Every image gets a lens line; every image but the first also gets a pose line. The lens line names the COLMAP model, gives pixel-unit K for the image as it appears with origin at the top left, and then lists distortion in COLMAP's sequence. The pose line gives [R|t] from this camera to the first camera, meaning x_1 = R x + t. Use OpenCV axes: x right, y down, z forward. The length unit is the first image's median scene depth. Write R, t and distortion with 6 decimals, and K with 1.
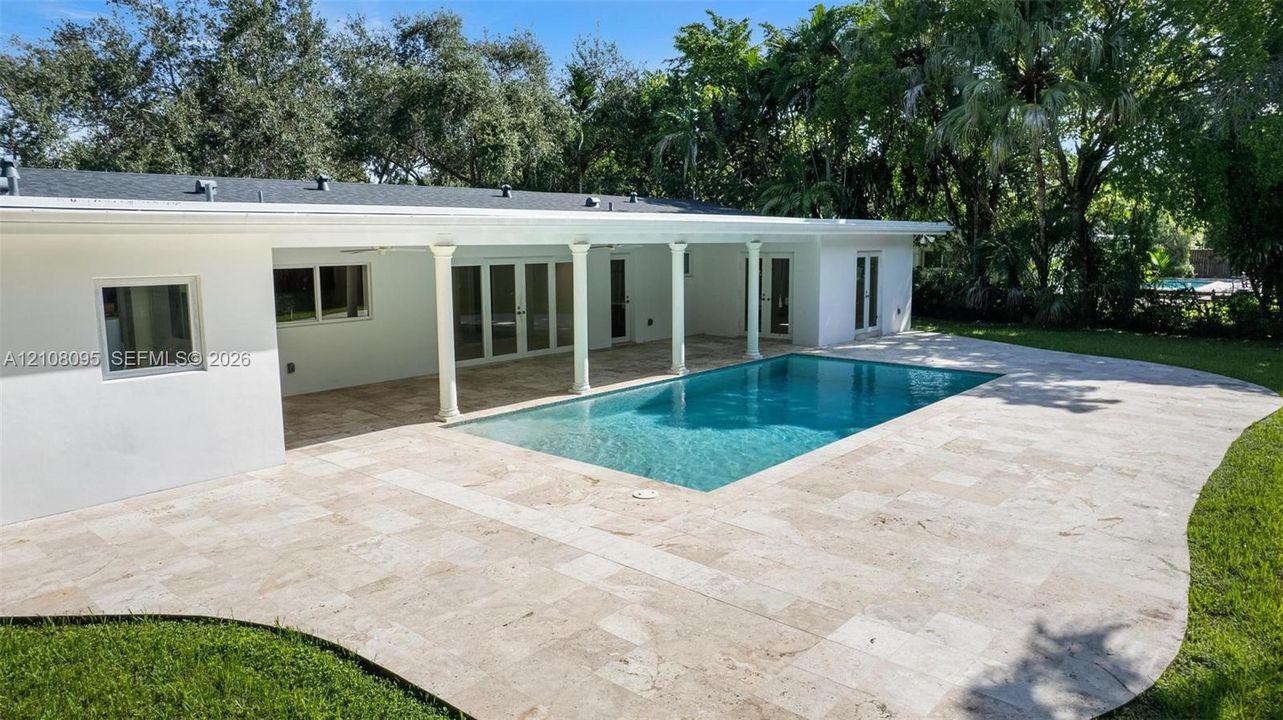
lens RADIAL K [[809.2, 0, 641.5], [0, 809.2, 360.0], [0, 0, 1]] dist [-0.074743, 0.056418]
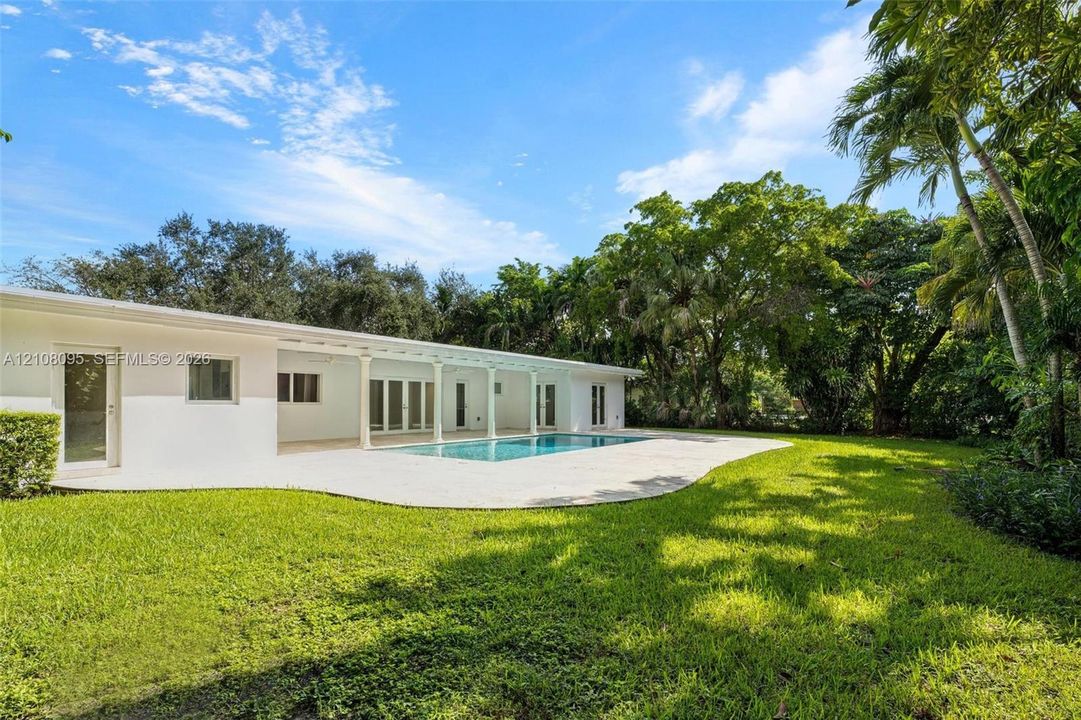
lens RADIAL K [[506.1, 0, 535.5], [0, 506.1, 402.6], [0, 0, 1]] dist [-0.001300, 0.000013]
pose [[0.994542, 0.011905, 0.103652, 0.020866], [0.003376, 0.989276, -0.146018, 0.087323], [-0.104279, 0.145571, 0.983837, -0.133740]]
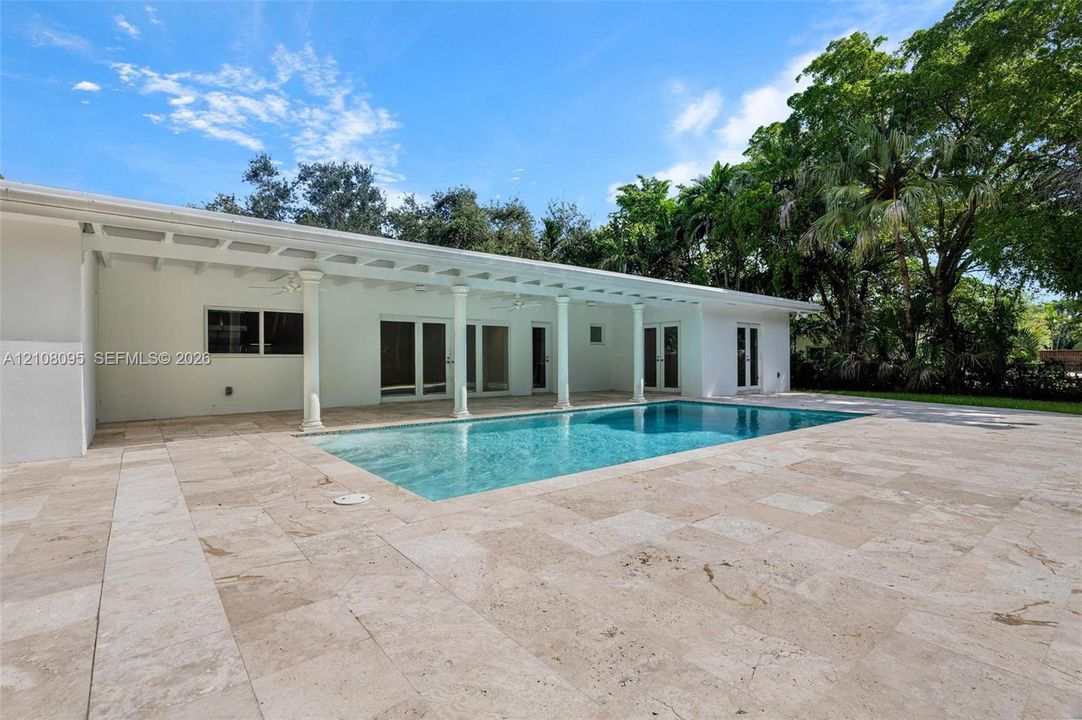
lens RADIAL K [[504.9, 0, 541.0], [0, 504.9, 360.0], [0, 0, 1]] dist [0.005116, 0.000756]
pose [[0.986326, 0.003936, -0.164761, 0.108830], [-0.027461, 0.989664, -0.140753, 0.041061], [0.162504, 0.143353, 0.976239, 0.226607]]
